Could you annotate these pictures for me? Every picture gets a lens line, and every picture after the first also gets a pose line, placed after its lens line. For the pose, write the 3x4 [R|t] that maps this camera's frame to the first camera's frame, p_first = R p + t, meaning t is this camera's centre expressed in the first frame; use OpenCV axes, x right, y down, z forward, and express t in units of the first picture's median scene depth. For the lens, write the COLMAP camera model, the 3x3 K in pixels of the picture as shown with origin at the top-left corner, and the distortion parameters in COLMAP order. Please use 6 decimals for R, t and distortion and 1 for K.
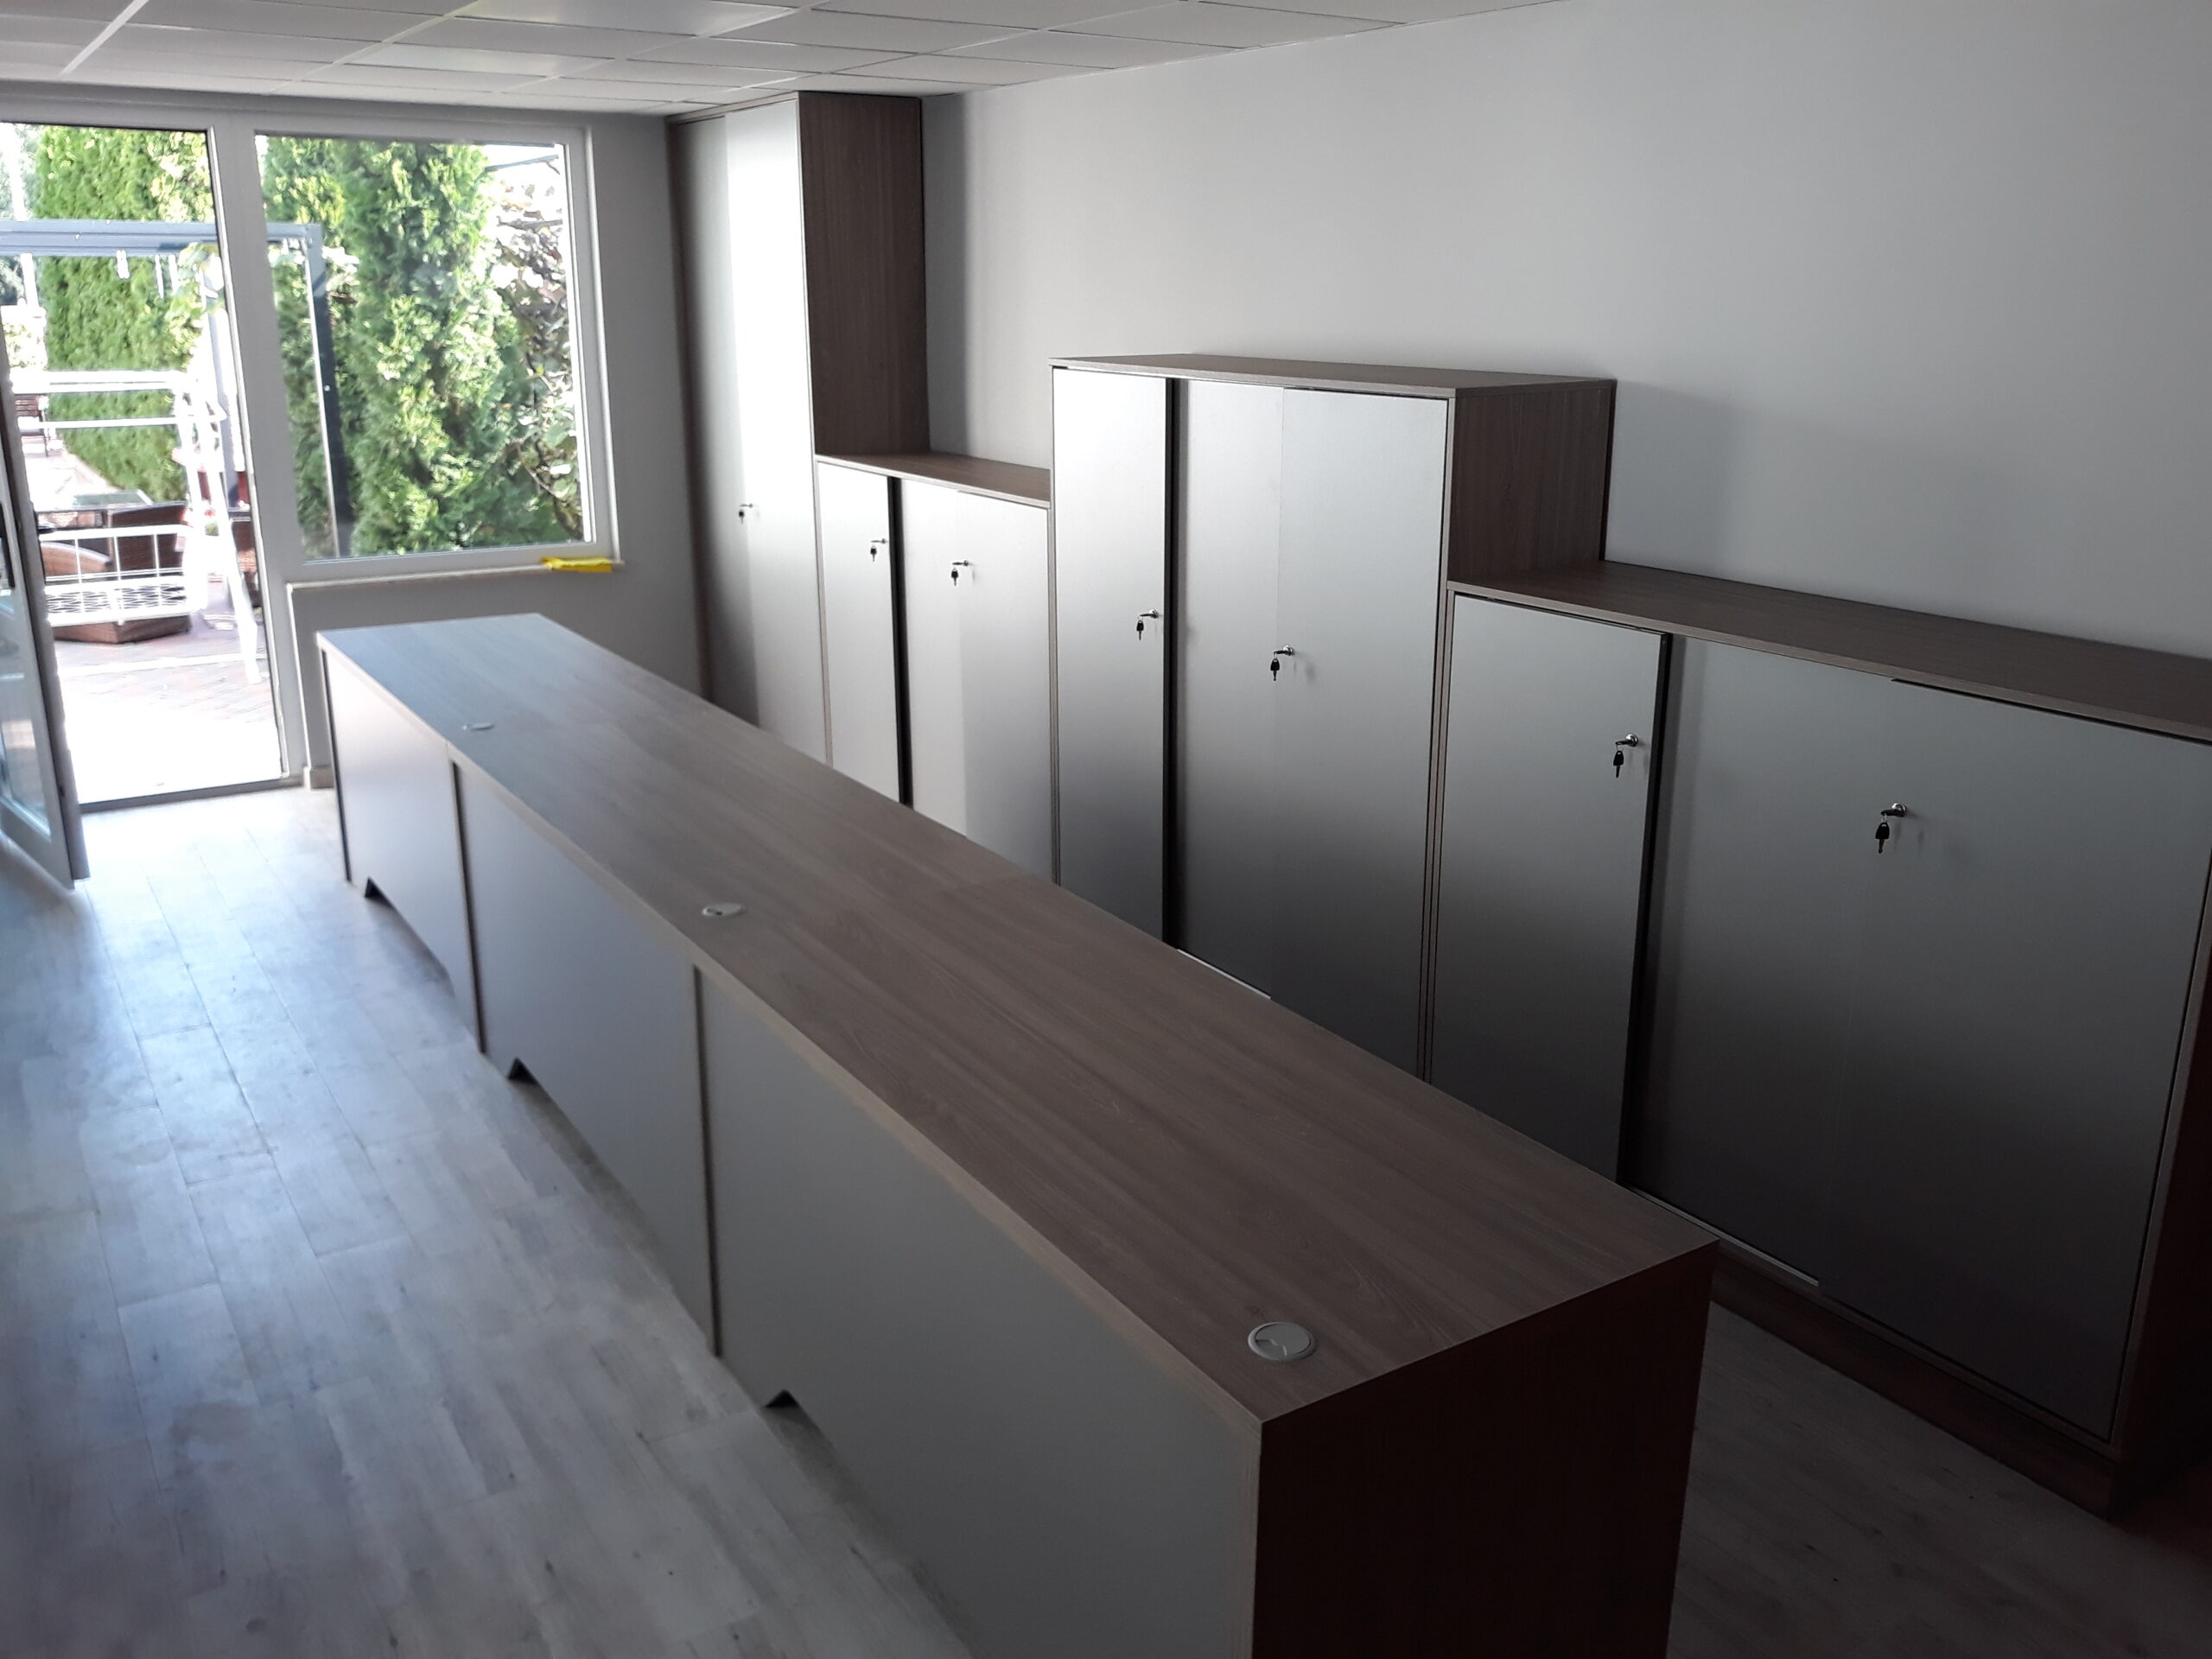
lens RADIAL K [[1841.6, 0, 1106.0], [0, 1841.6, 829.5], [0, 0, 1]] dist [0.010318, 0.025027]
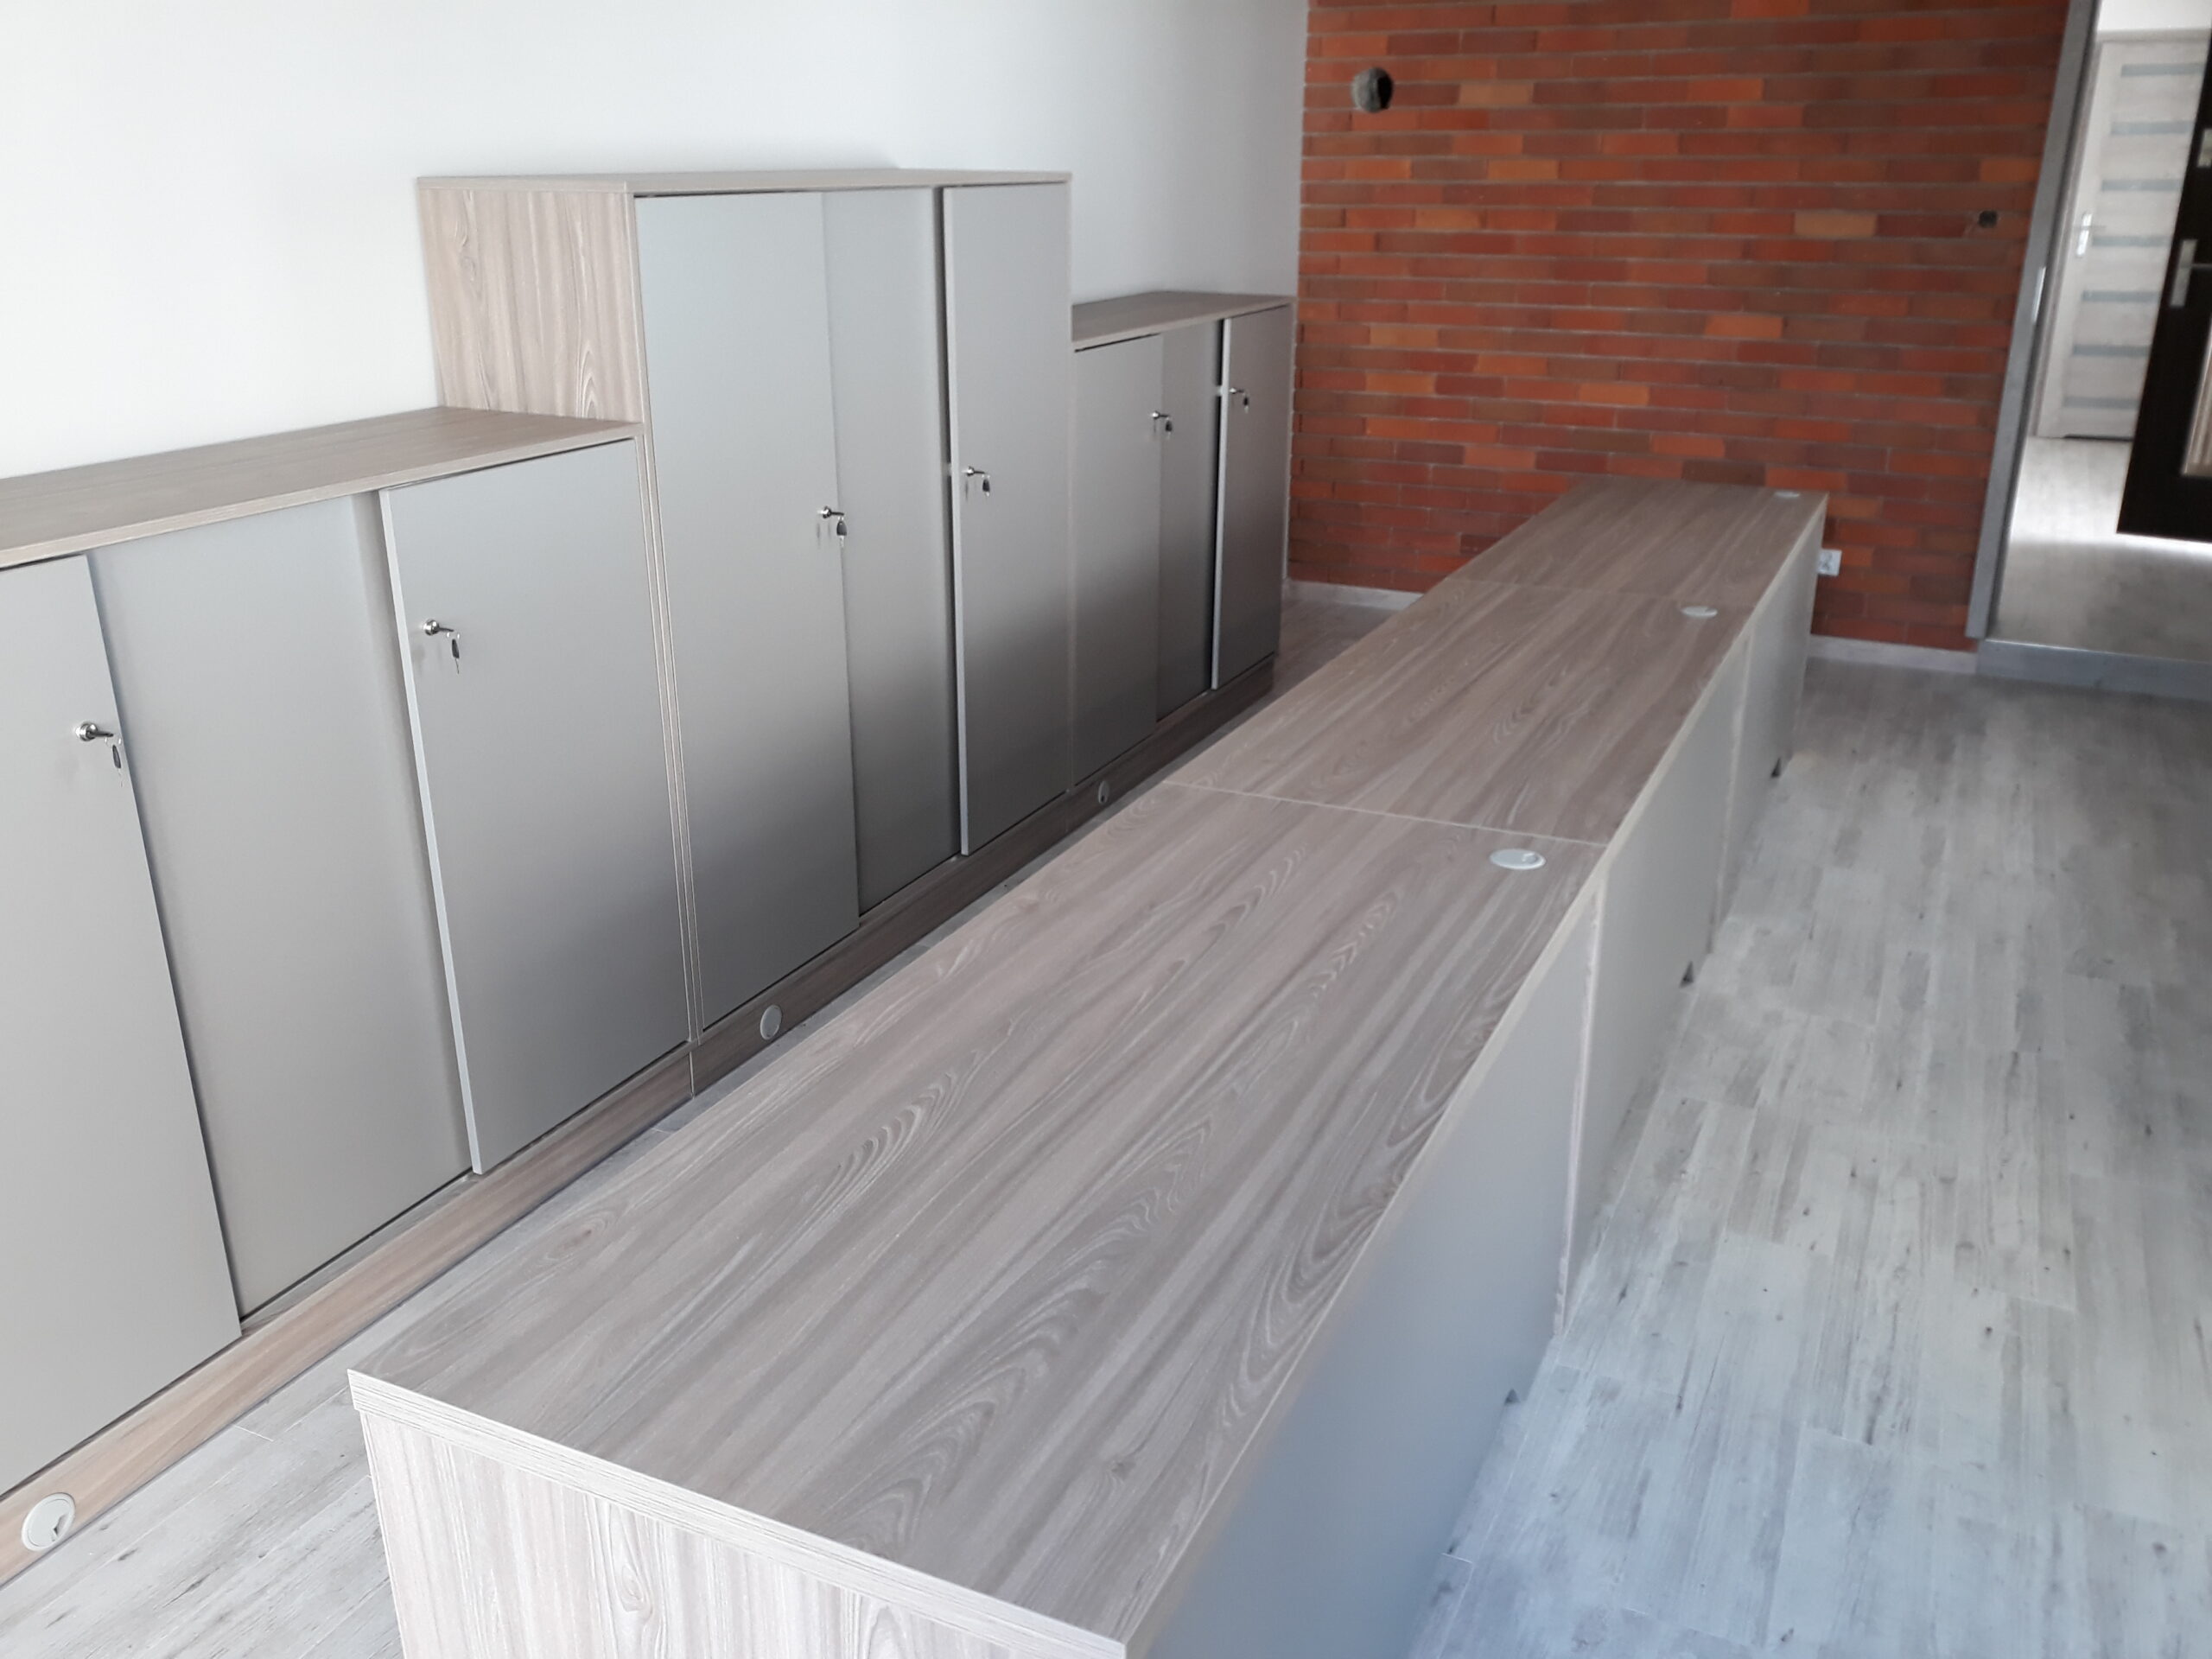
lens RADIAL K [[1841.6, 0, 1106.0], [0, 1841.6, 829.5], [0, 0, 1]] dist [0.010318, 0.025027]
pose [[-0.531538, -0.304076, 0.790573, -0.445141], [0.242626, 0.839575, 0.486052, -0.228037], [-0.811542, 0.450168, -0.372489, 0.818719]]
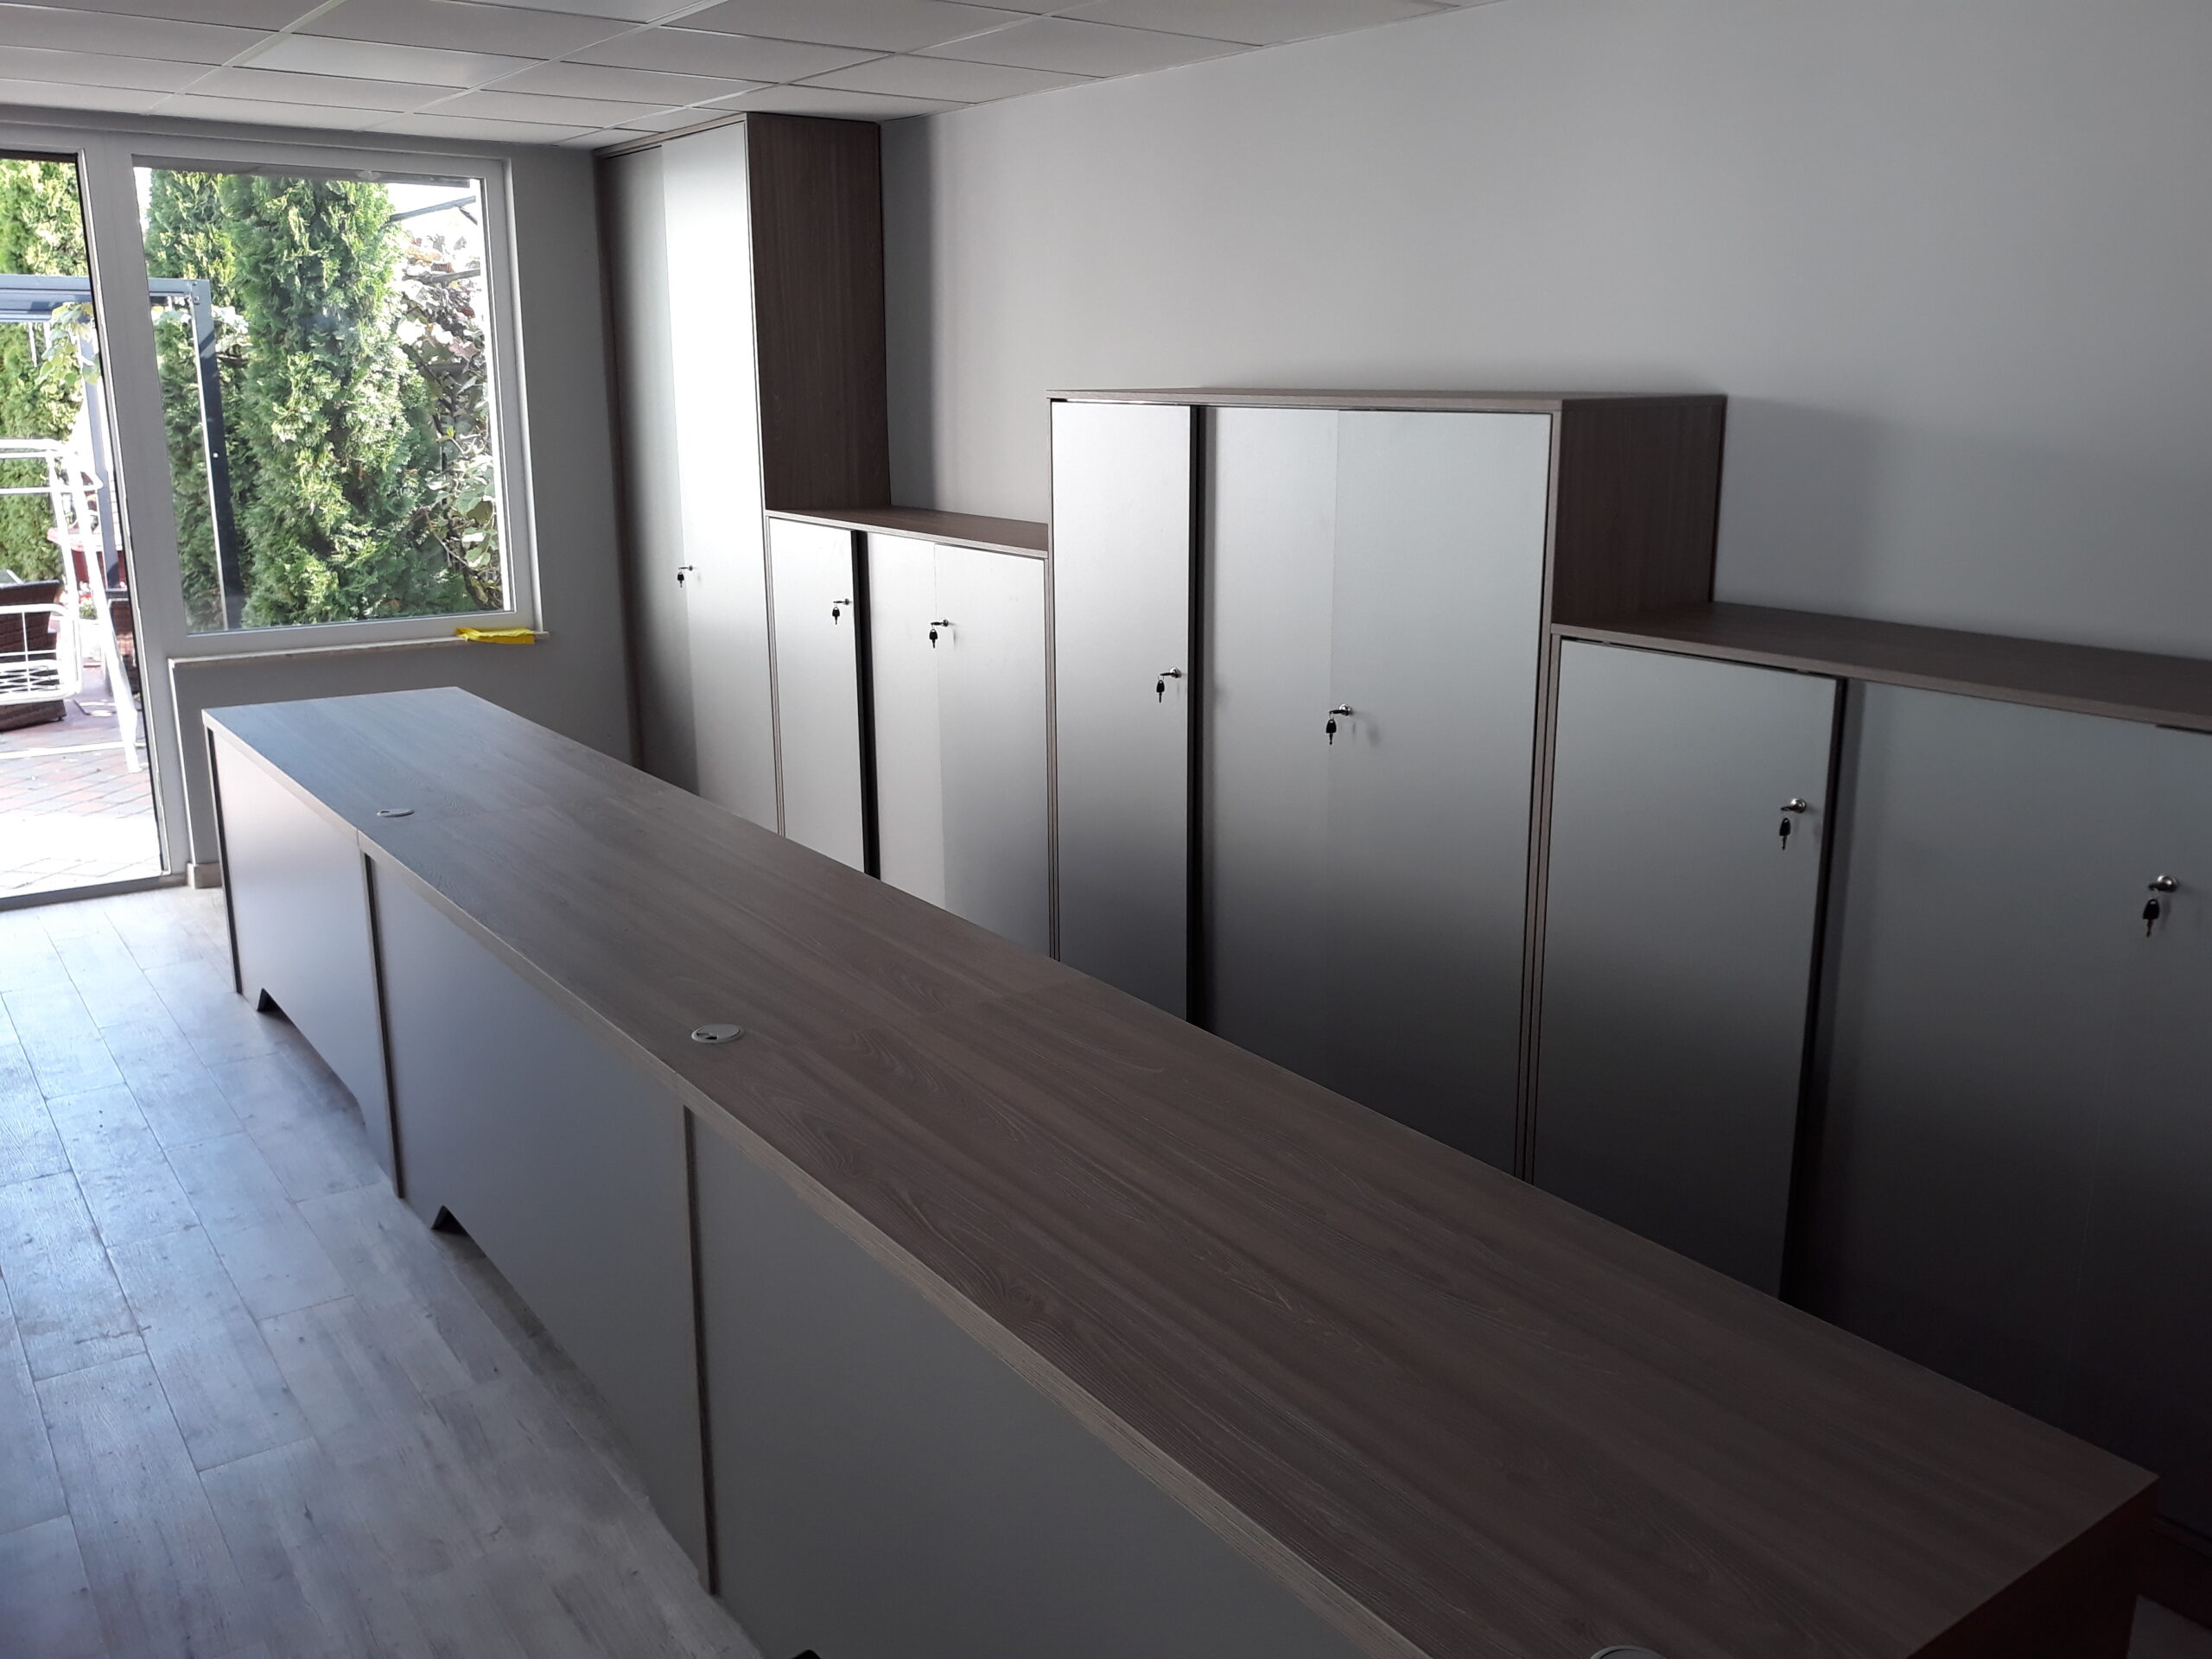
lens RADIAL K [[1841.6, 0, 1106.0], [0, 1841.6, 829.5], [0, 0, 1]] dist [0.010318, 0.025027]
pose [[0.998601, -0.016466, 0.050253, -0.034920], [0.018642, 0.998895, -0.043142, -0.003293], [-0.049487, 0.044018, 0.997804, 0.083498]]
